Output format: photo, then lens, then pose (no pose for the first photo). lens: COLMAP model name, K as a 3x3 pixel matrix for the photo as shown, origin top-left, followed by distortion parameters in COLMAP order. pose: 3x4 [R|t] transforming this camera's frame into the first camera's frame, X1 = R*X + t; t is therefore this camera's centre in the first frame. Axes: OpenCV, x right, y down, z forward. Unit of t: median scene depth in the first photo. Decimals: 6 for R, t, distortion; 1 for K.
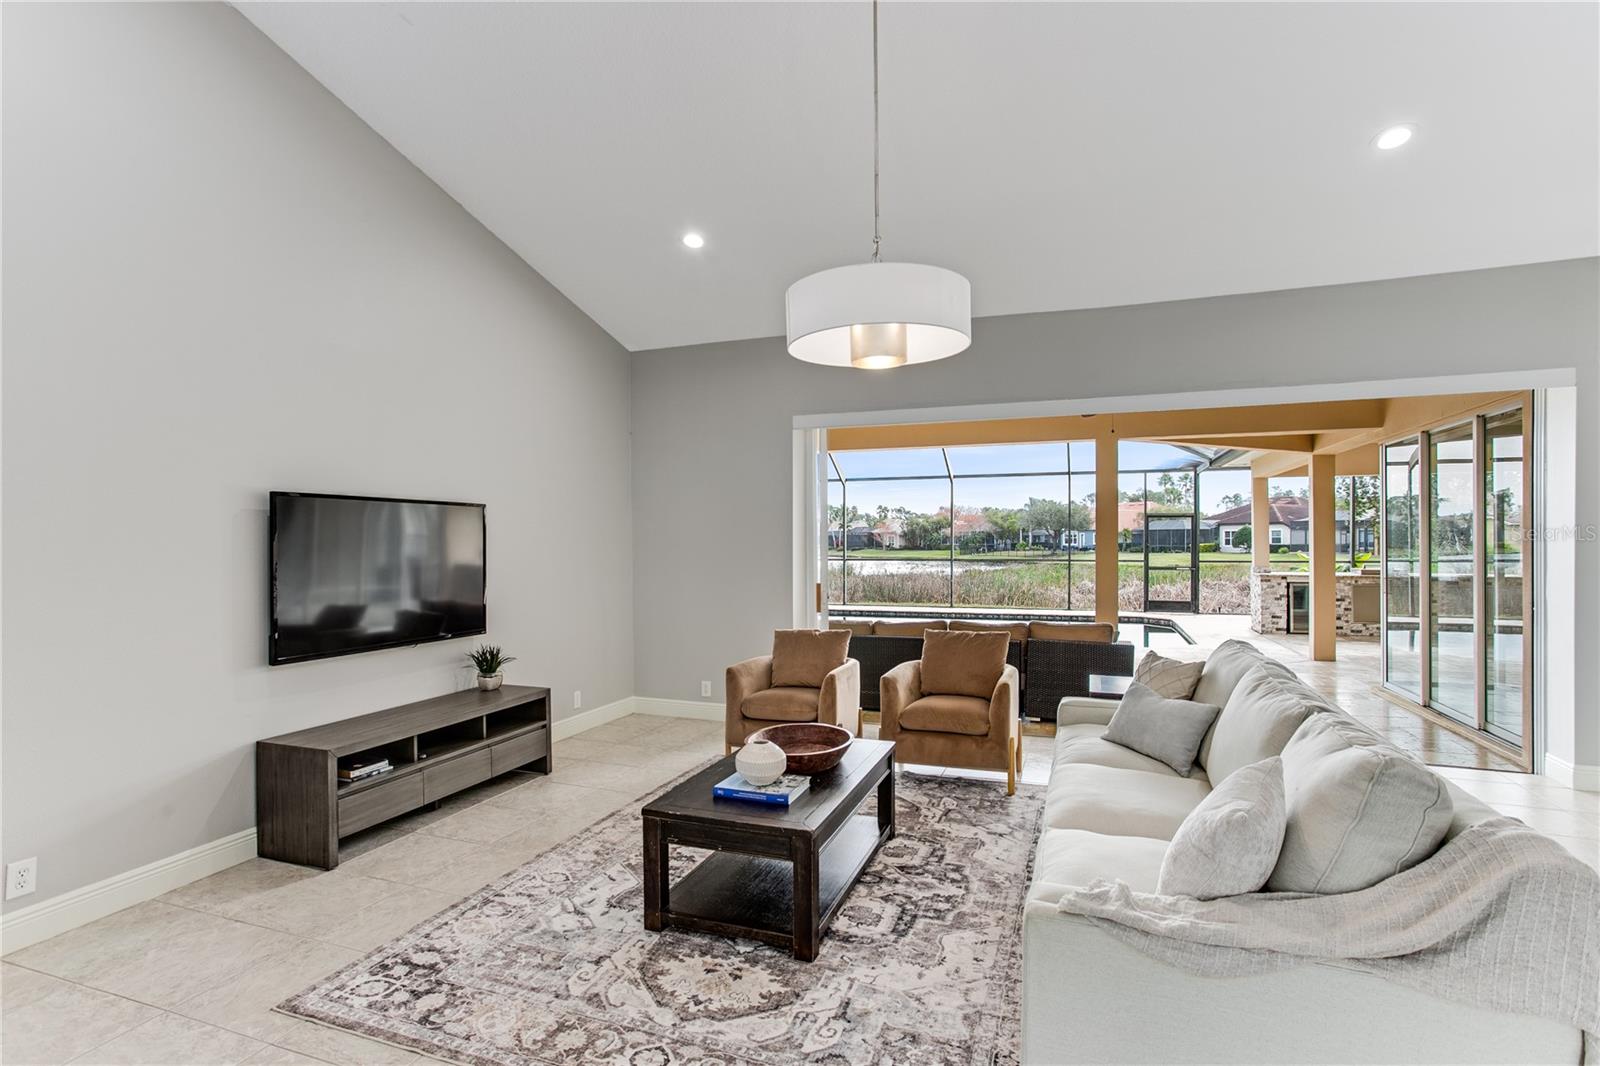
lens RADIAL K [[777.2, 0, 817.2], [0, 777.2, 538.4], [0, 0, 1]] dist [-0.029132, 0.000394]
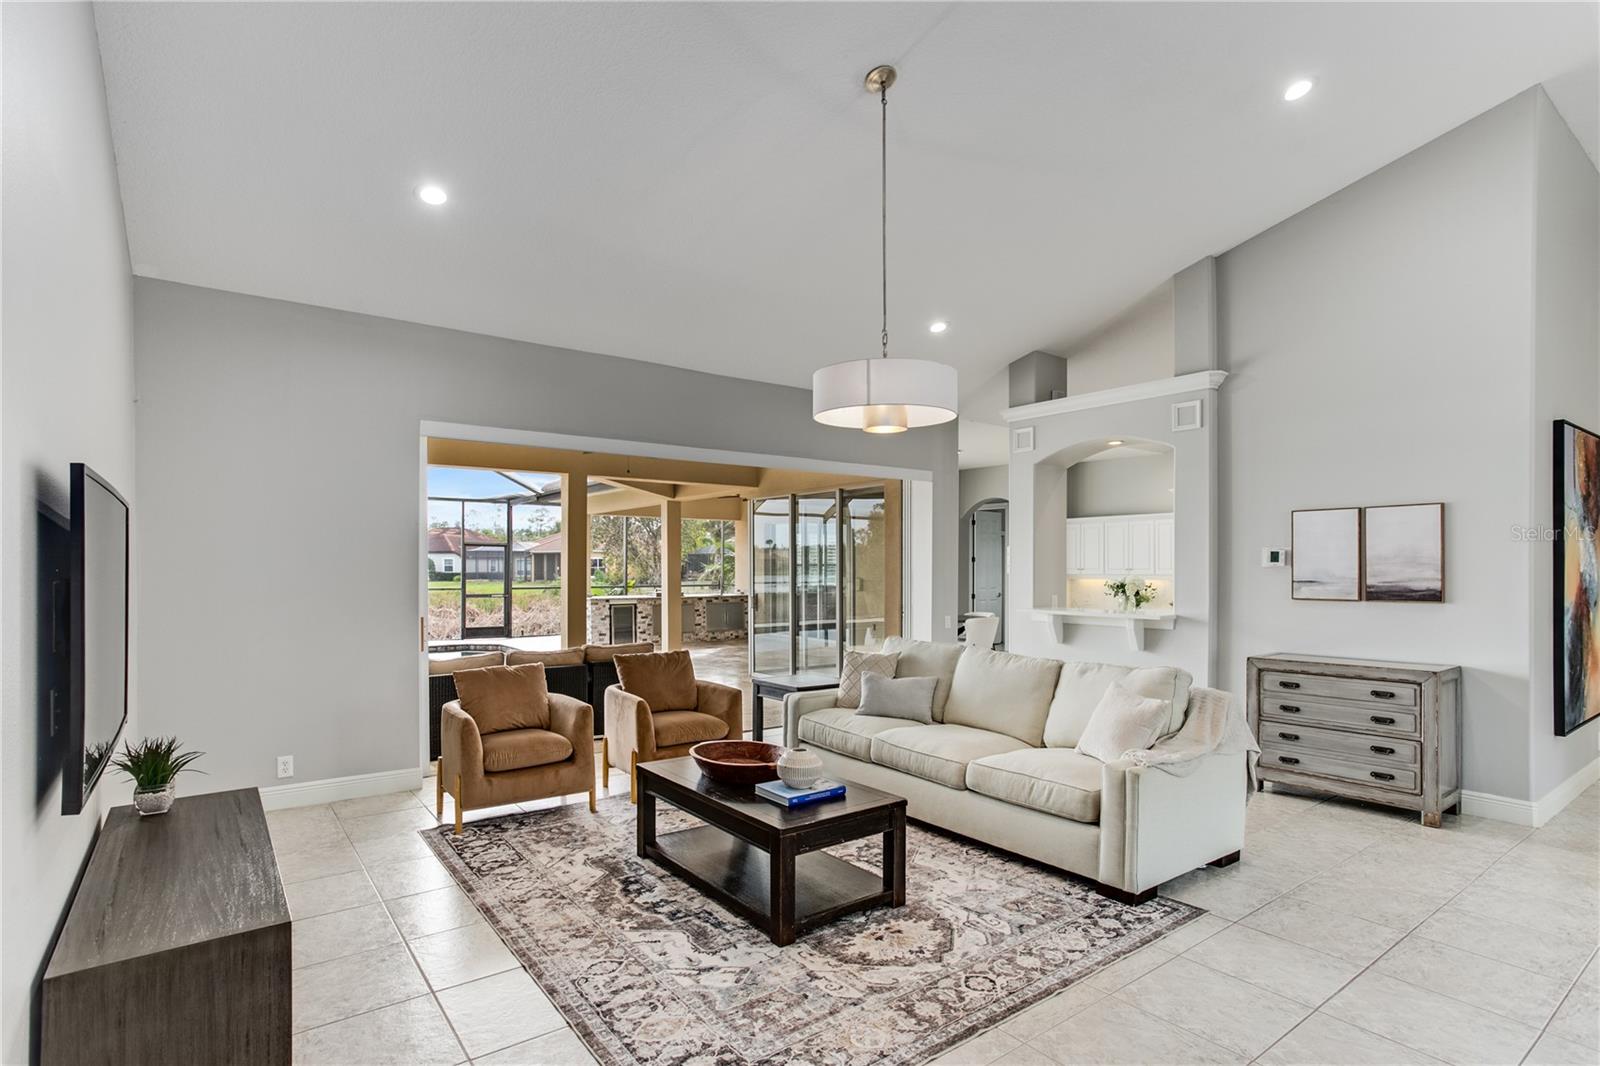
lens RADIAL K [[789.0, 0, 802.7], [0, 789.0, 549.7], [0, 0, 1]] dist [-0.051083, 0.029599]
pose [[0.555570, 0.020300, 0.831222, -0.563276], [-0.001859, 0.999730, -0.023173, 0.001671], [-0.831467, 0.011329, 0.555458, 0.205835]]
